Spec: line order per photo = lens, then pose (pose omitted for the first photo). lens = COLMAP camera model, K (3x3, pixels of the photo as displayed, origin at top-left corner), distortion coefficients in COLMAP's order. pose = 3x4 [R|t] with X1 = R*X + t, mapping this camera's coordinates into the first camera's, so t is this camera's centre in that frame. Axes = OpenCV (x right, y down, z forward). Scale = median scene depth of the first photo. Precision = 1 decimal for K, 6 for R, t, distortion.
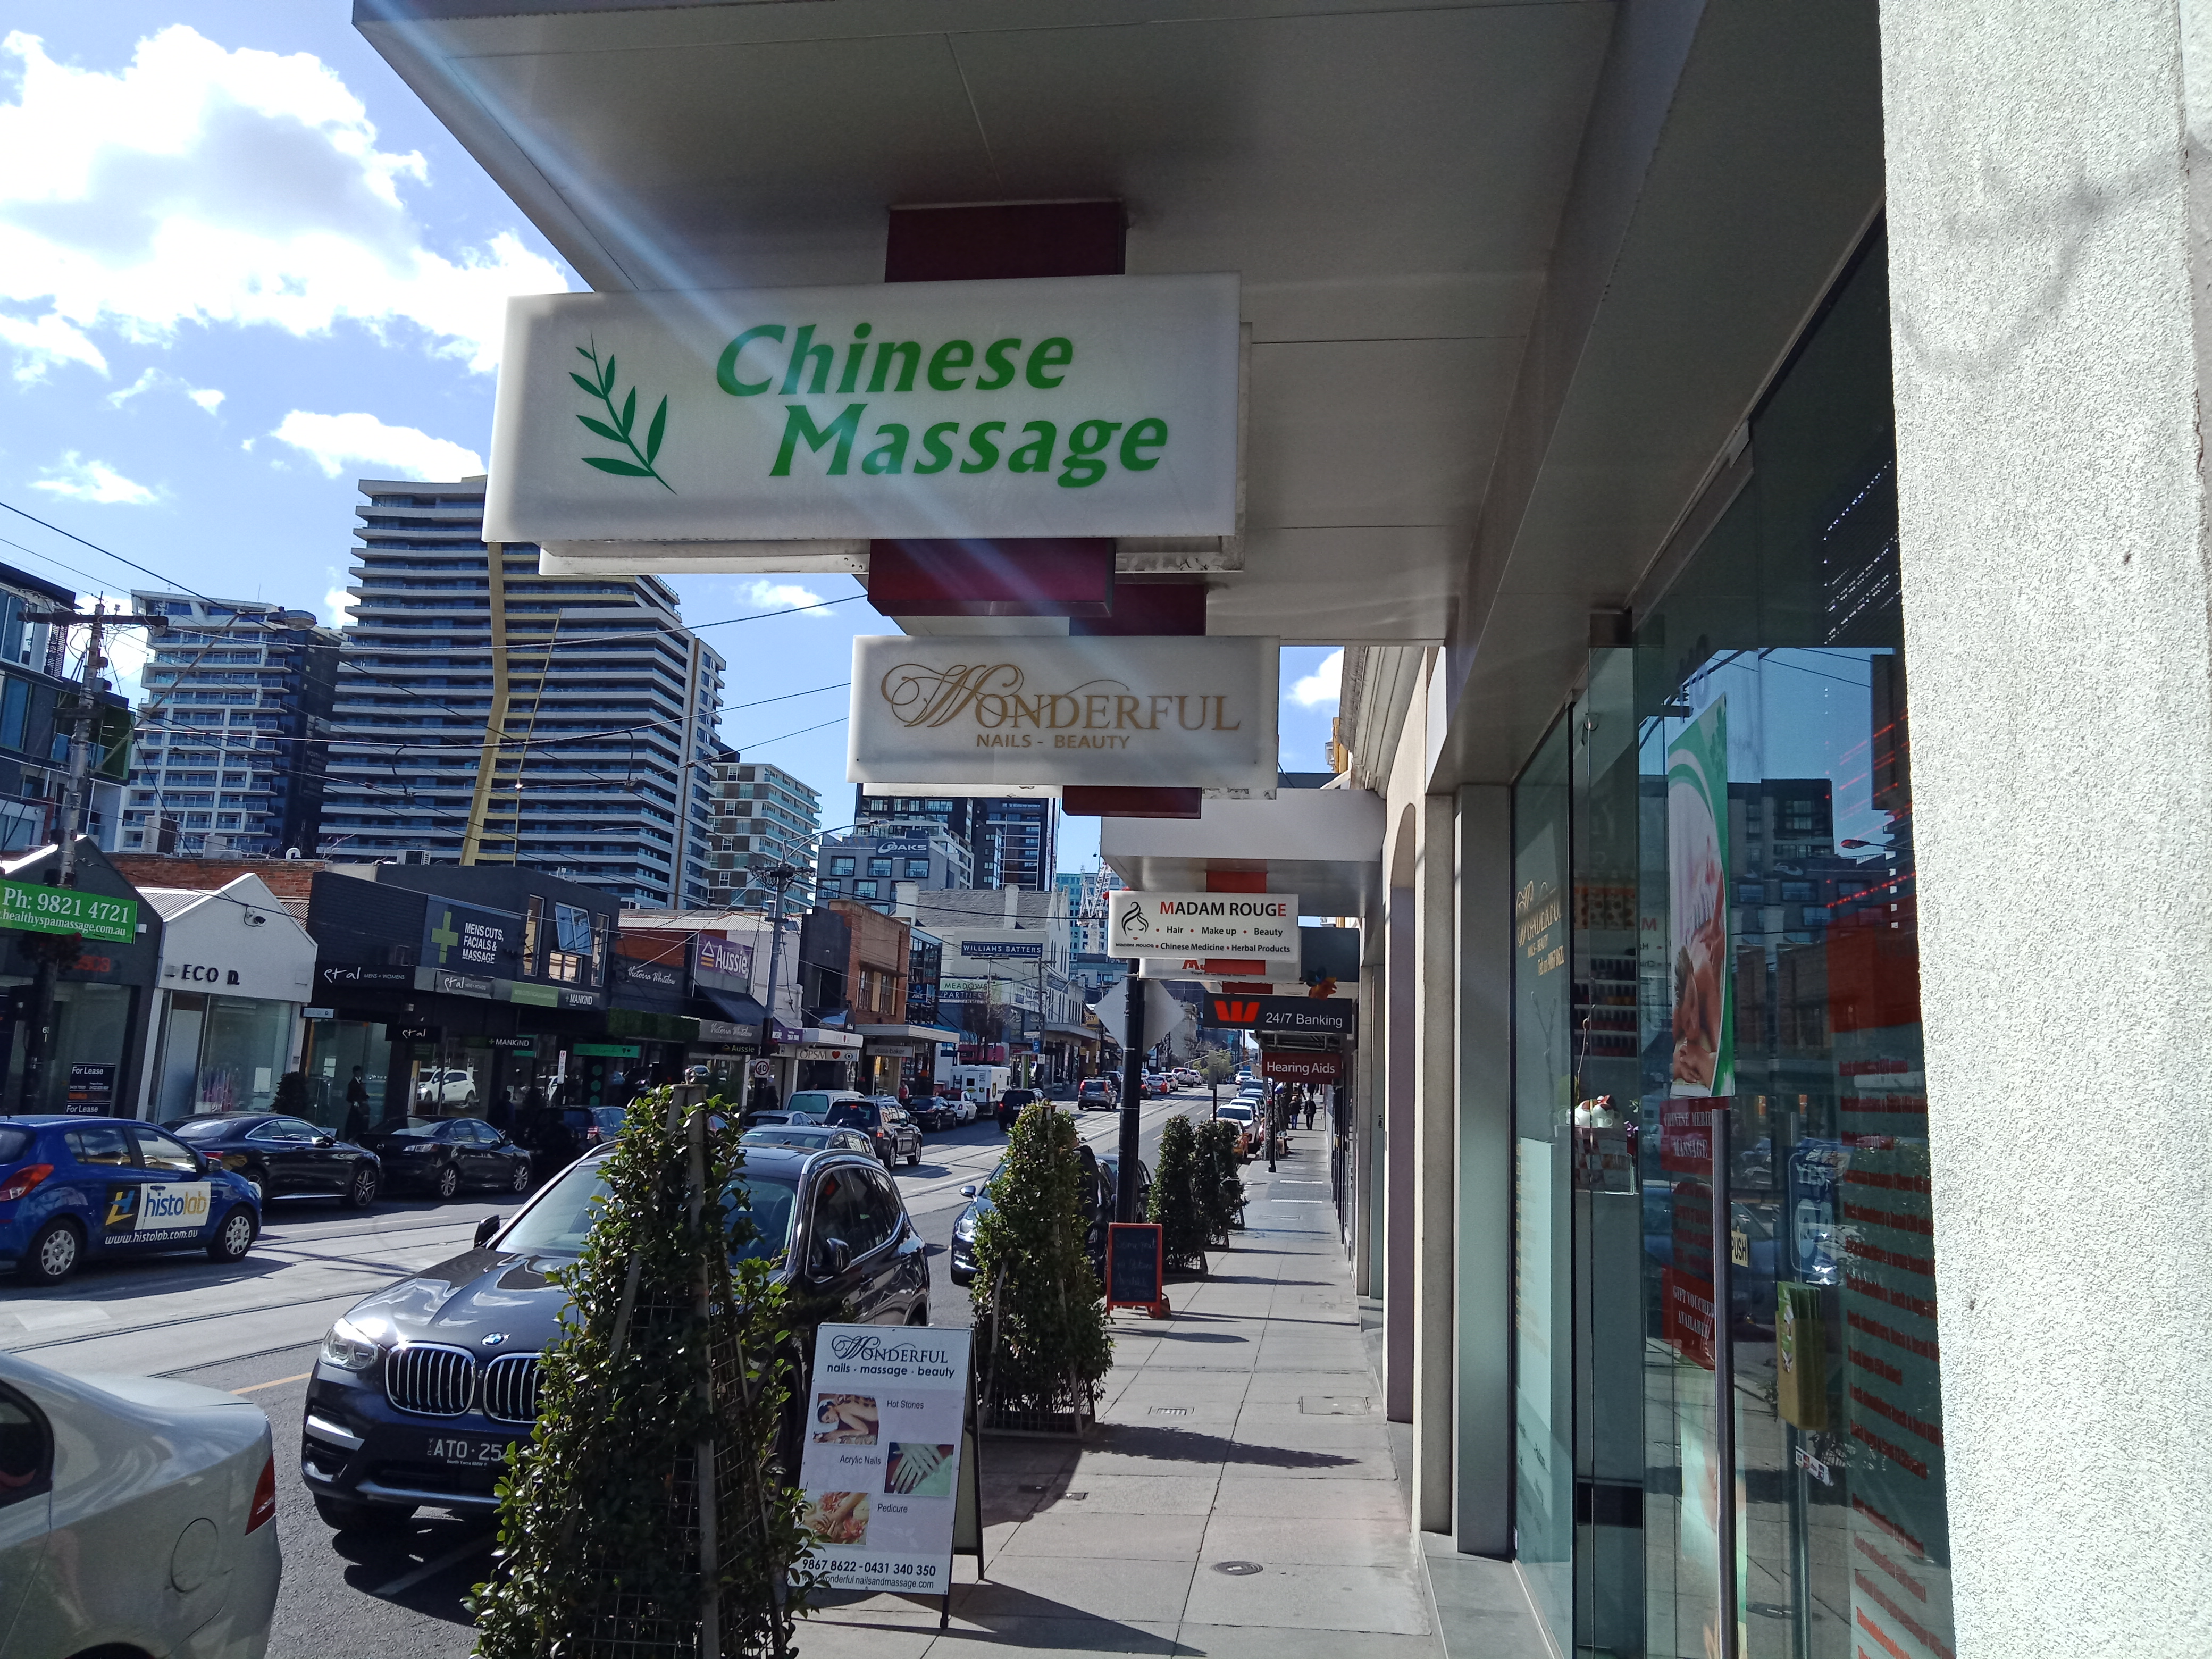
lens RADIAL K [[1687.4, 0, 1068.0], [0, 1687.4, 773.8], [0, 0, 1]] dist [0.060978, -0.140587]
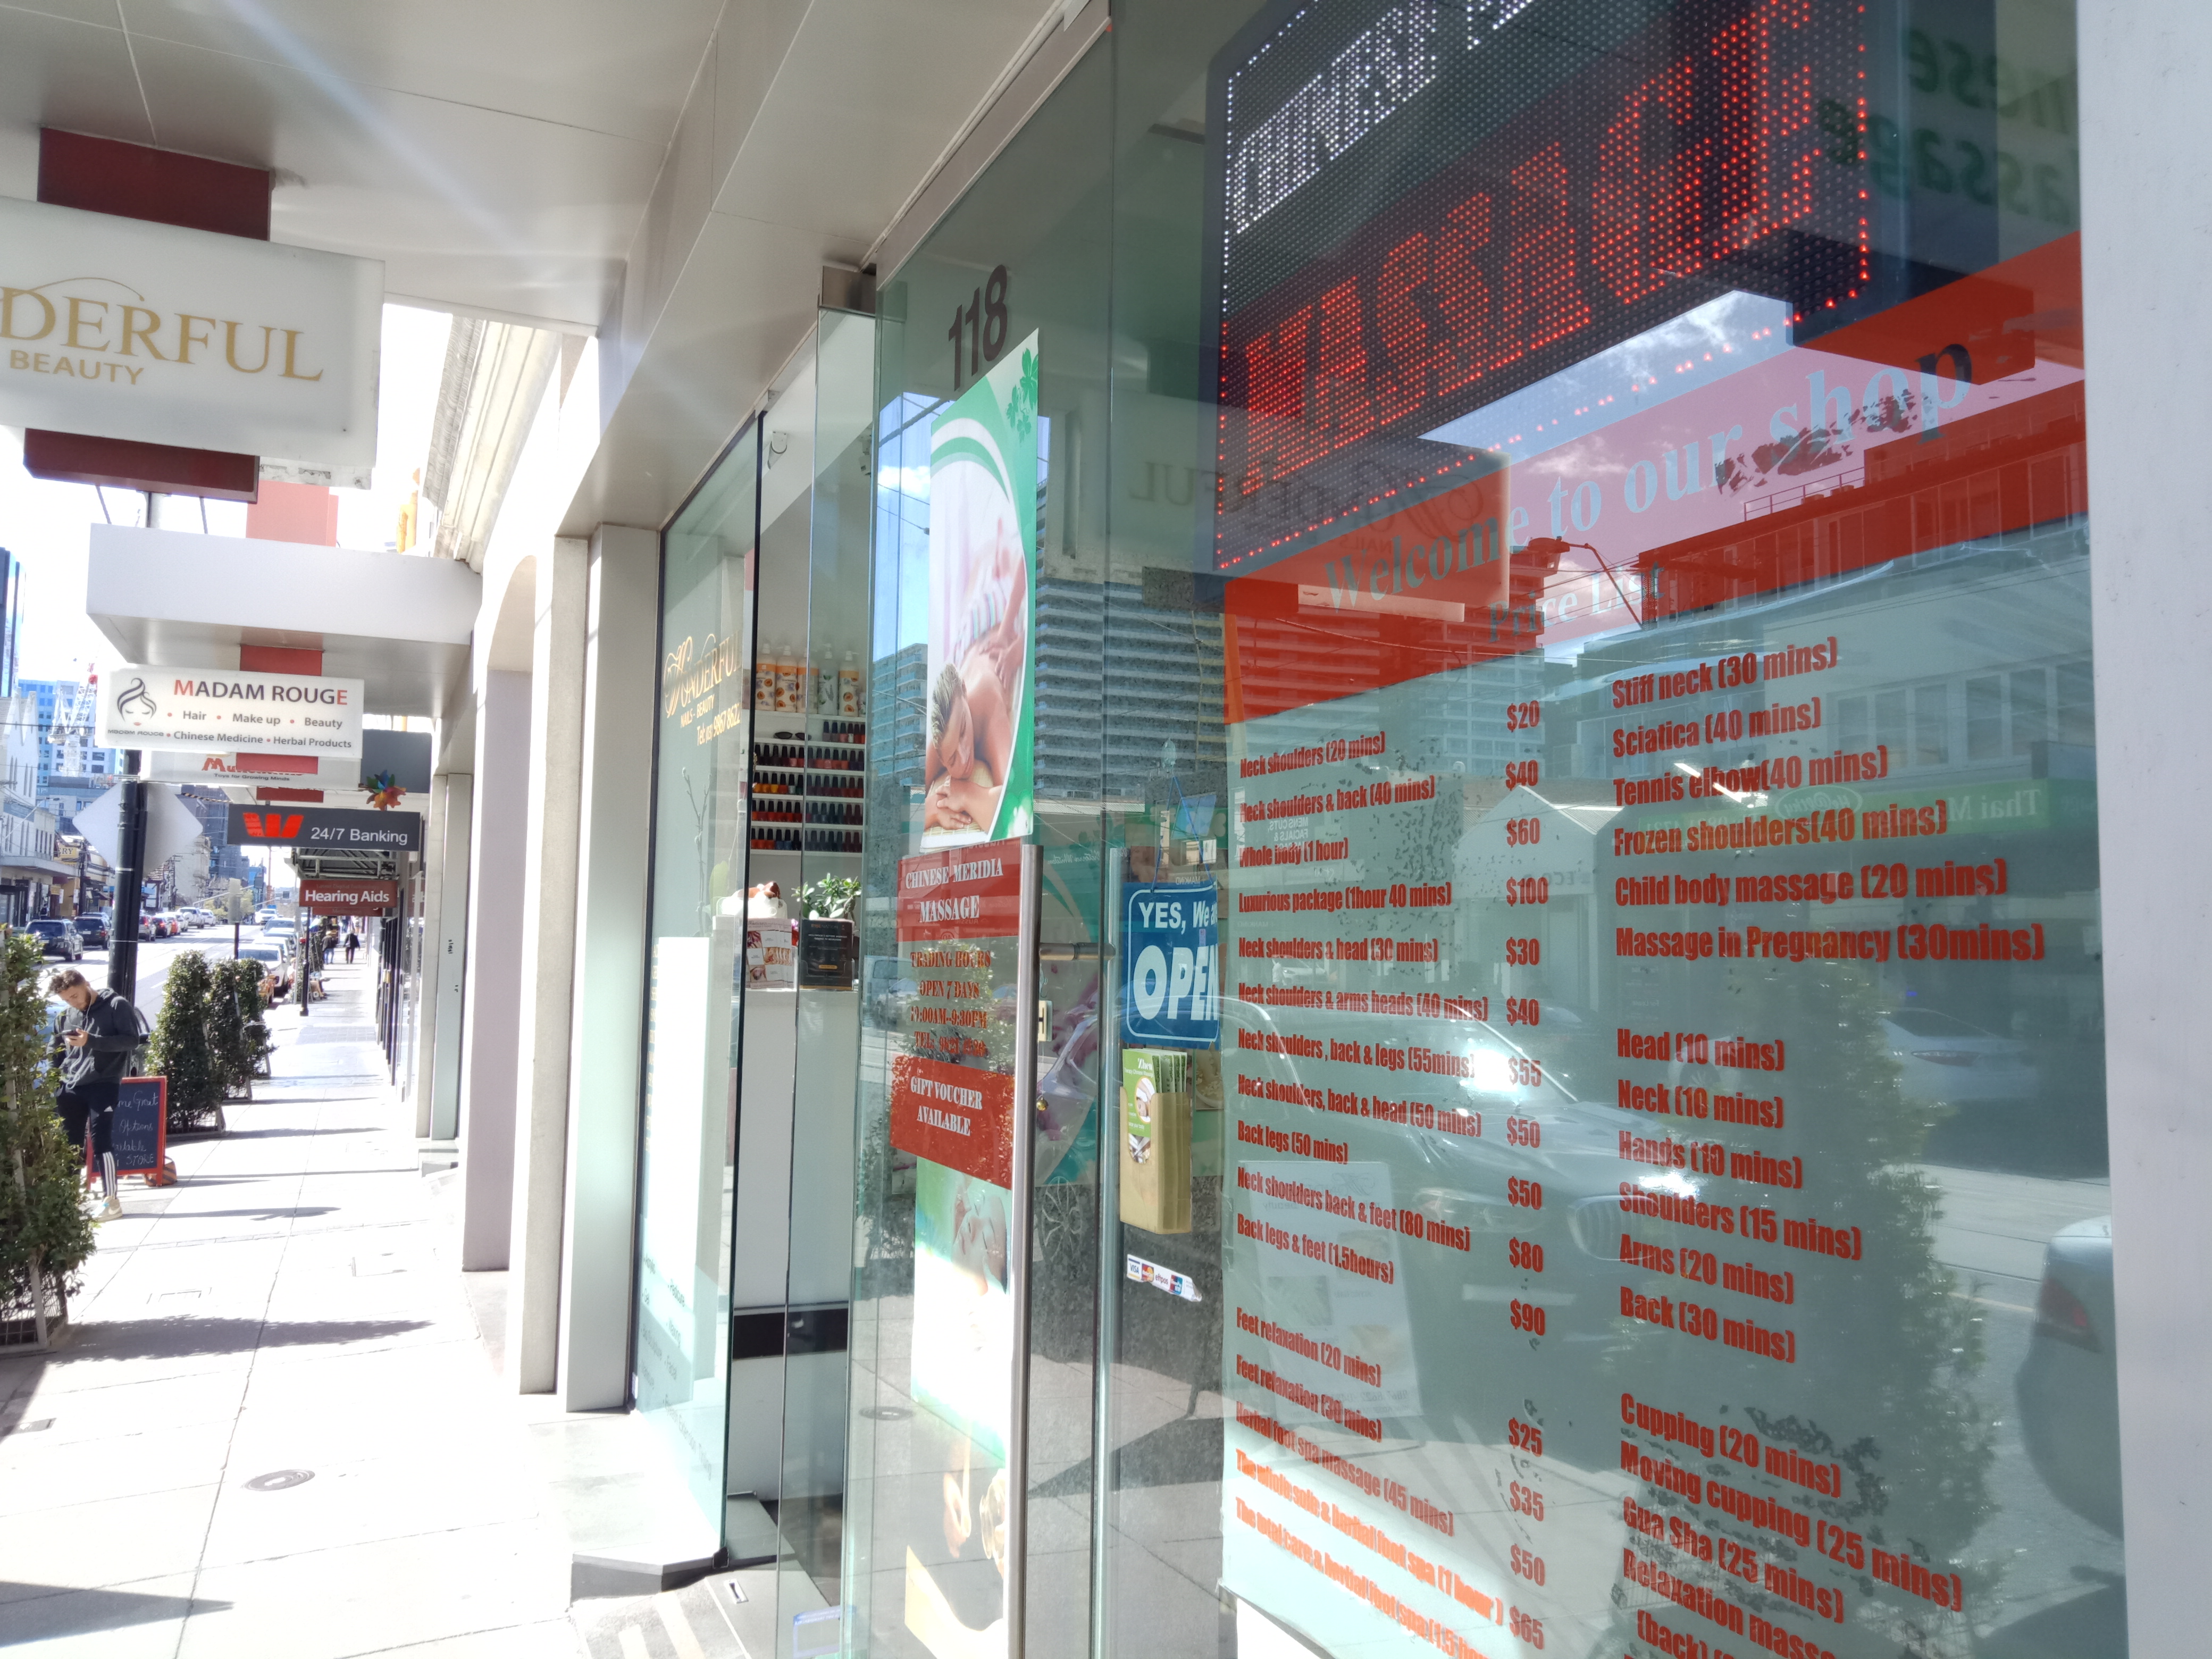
lens RADIAL K [[1681.5, 0, 1106.0], [0, 1681.5, 829.5], [0, 0, 1]] dist [0.013467, 0.005601]
pose [[0.844830, 0.009194, 0.534955, 0.000601], [-0.076510, 0.991653, 0.103785, 0.036540], [-0.529536, -0.128610, 0.838482, 0.115000]]
